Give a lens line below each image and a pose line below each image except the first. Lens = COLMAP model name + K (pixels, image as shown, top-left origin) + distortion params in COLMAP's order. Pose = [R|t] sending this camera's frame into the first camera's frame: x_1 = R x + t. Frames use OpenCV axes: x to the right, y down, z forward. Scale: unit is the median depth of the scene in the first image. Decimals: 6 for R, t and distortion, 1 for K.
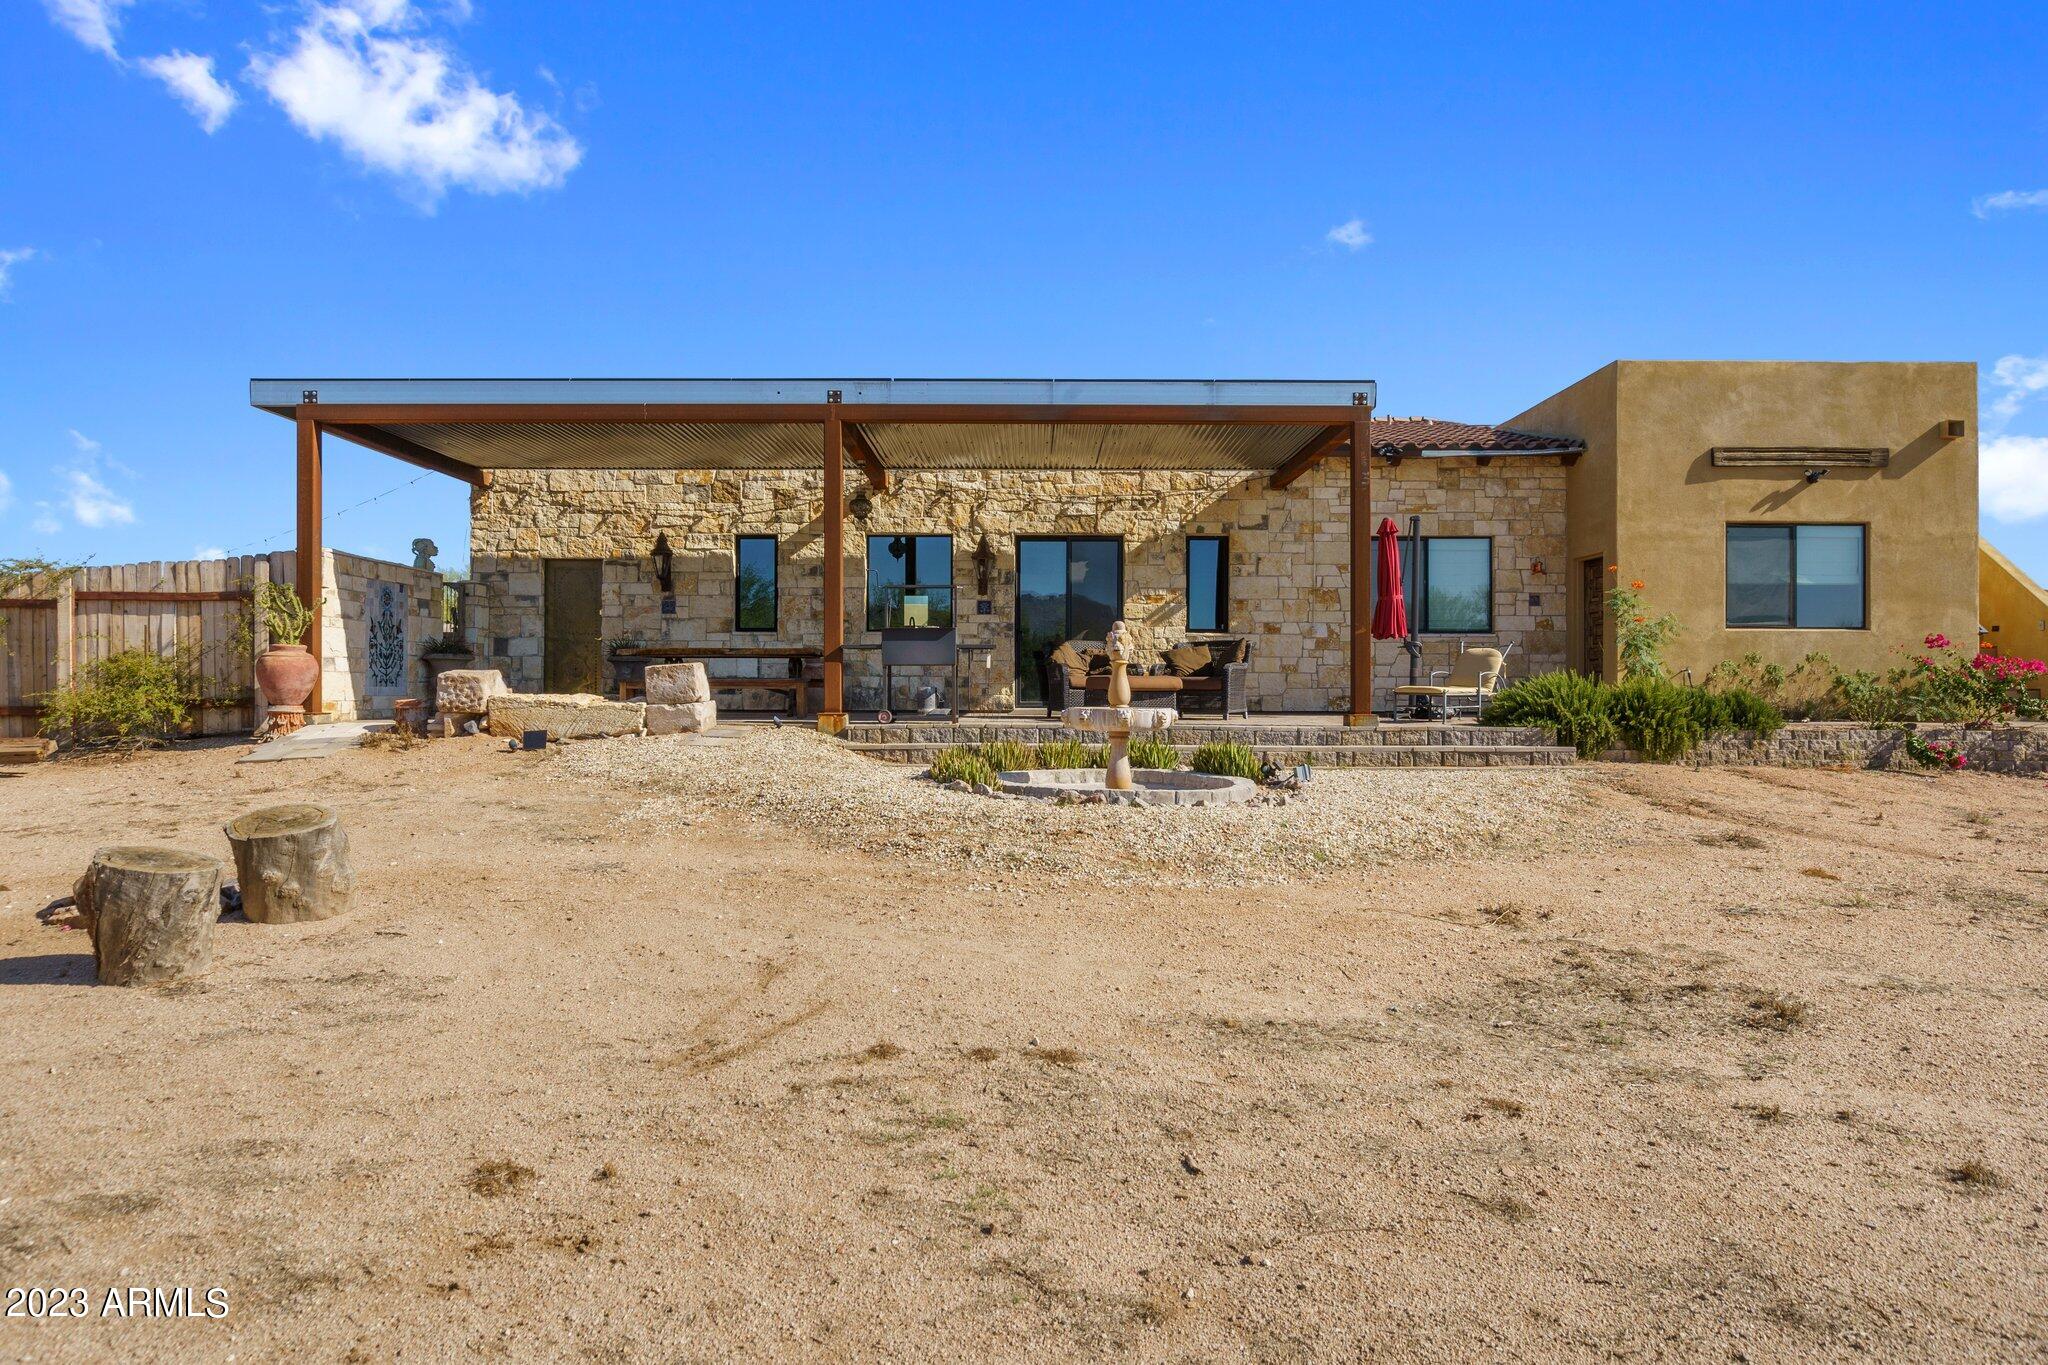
lens RADIAL K [[1327.8, 0, 1024.0], [0, 1327.8, 682.5], [0, 0, 1]] dist [-0.000356, -0.001368]
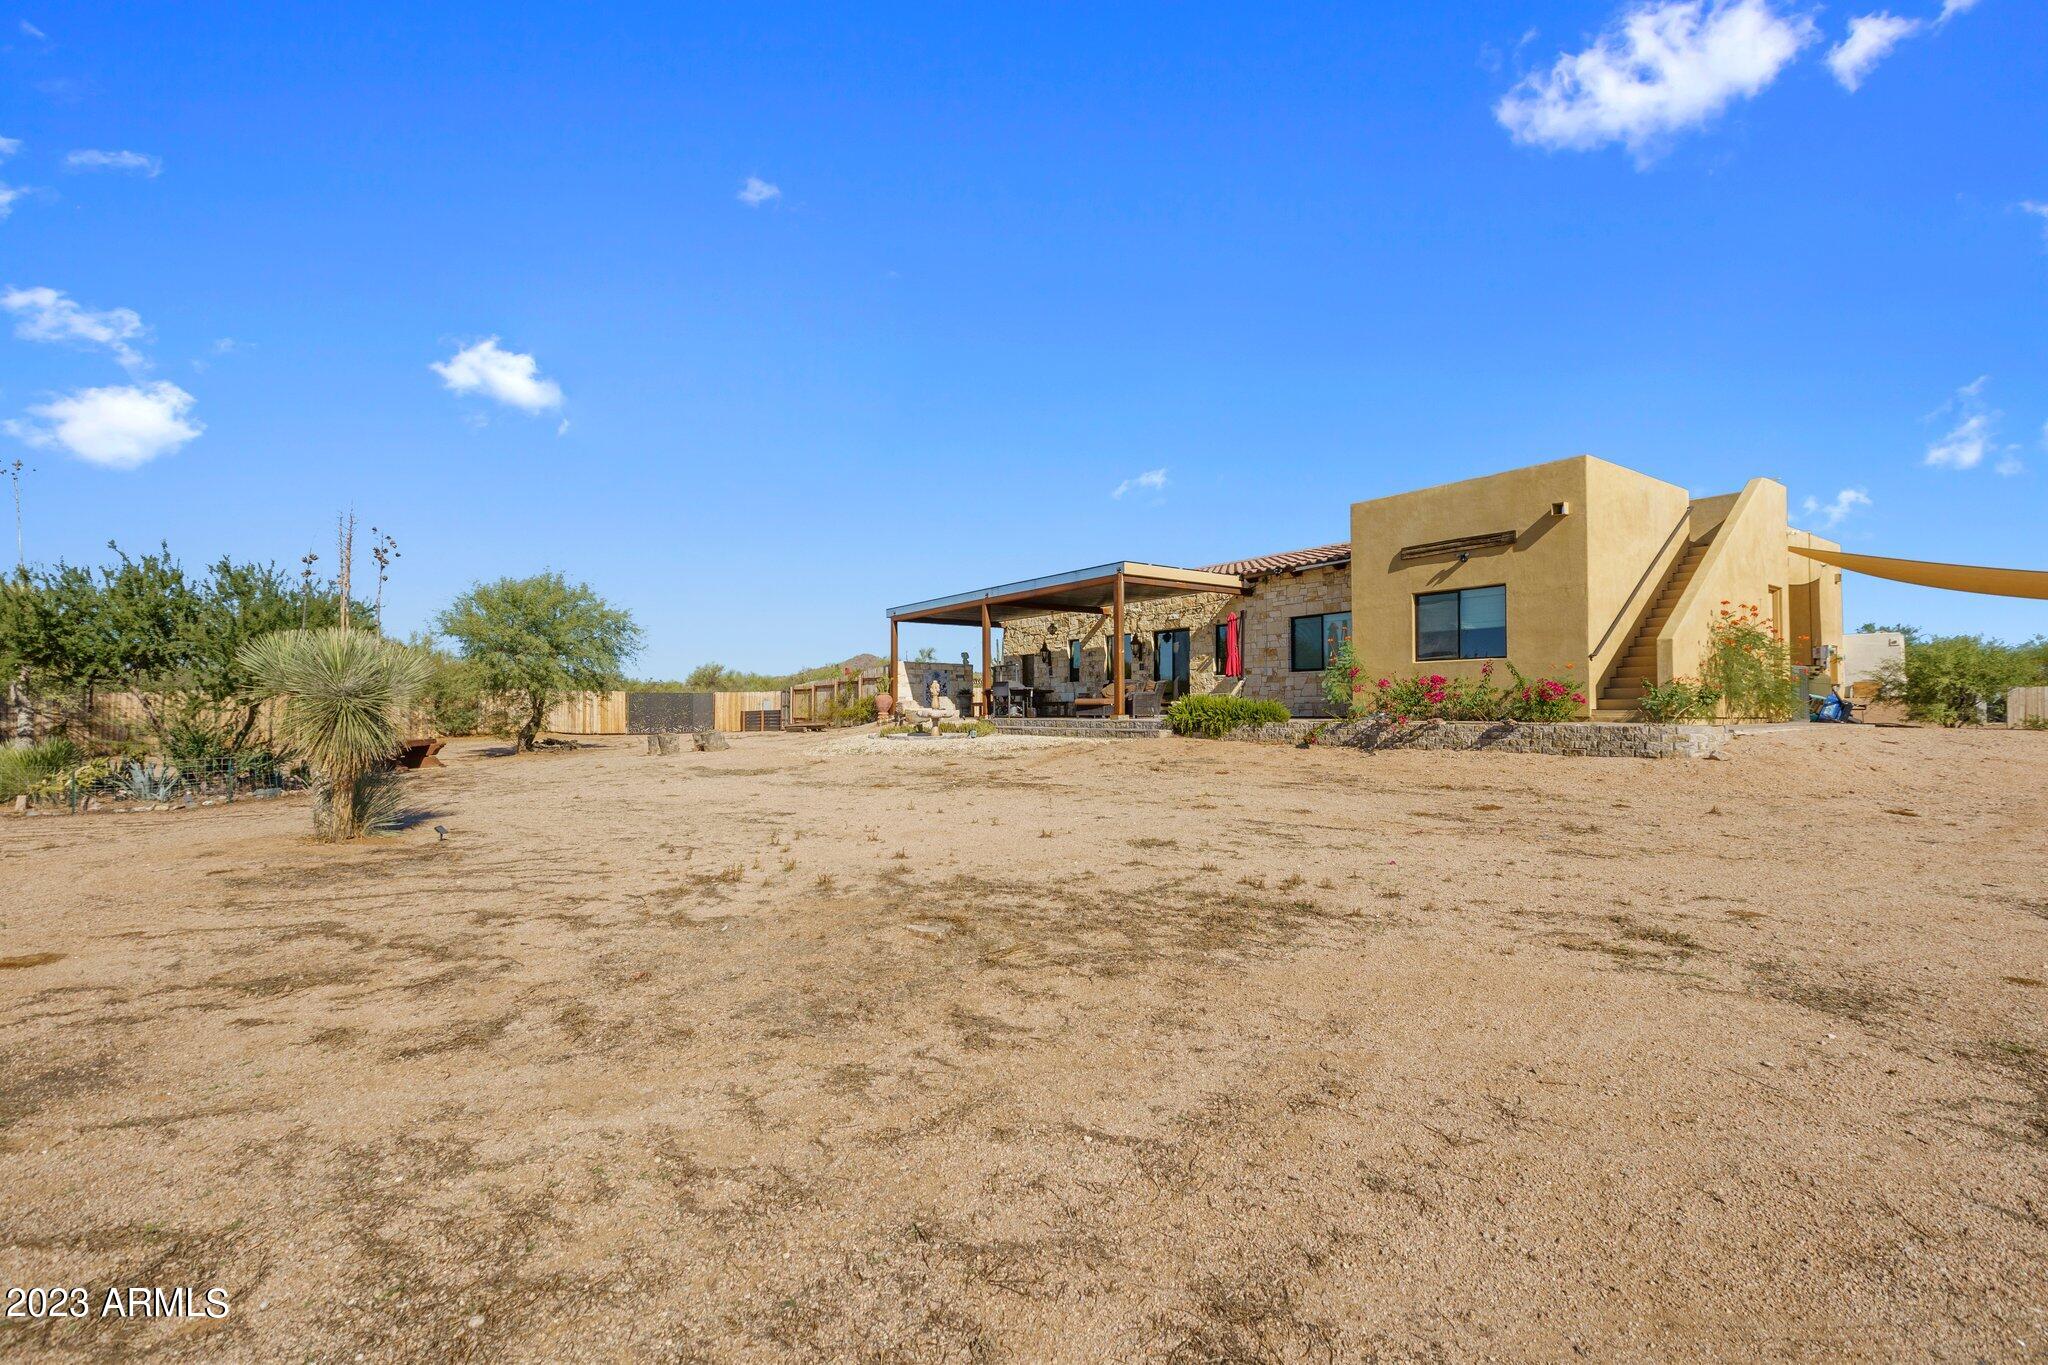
lens RADIAL K [[920.2, 0, 1024.0], [0, 920.2, 682.5], [0, 0, 1]] dist [0.002375, 0.001074]
pose [[0.592810, -0.031235, -0.804737, 1.122108], [0.006626, 0.999403, -0.033910, 0.017346], [0.805315, 0.014770, 0.592663, -0.011876]]
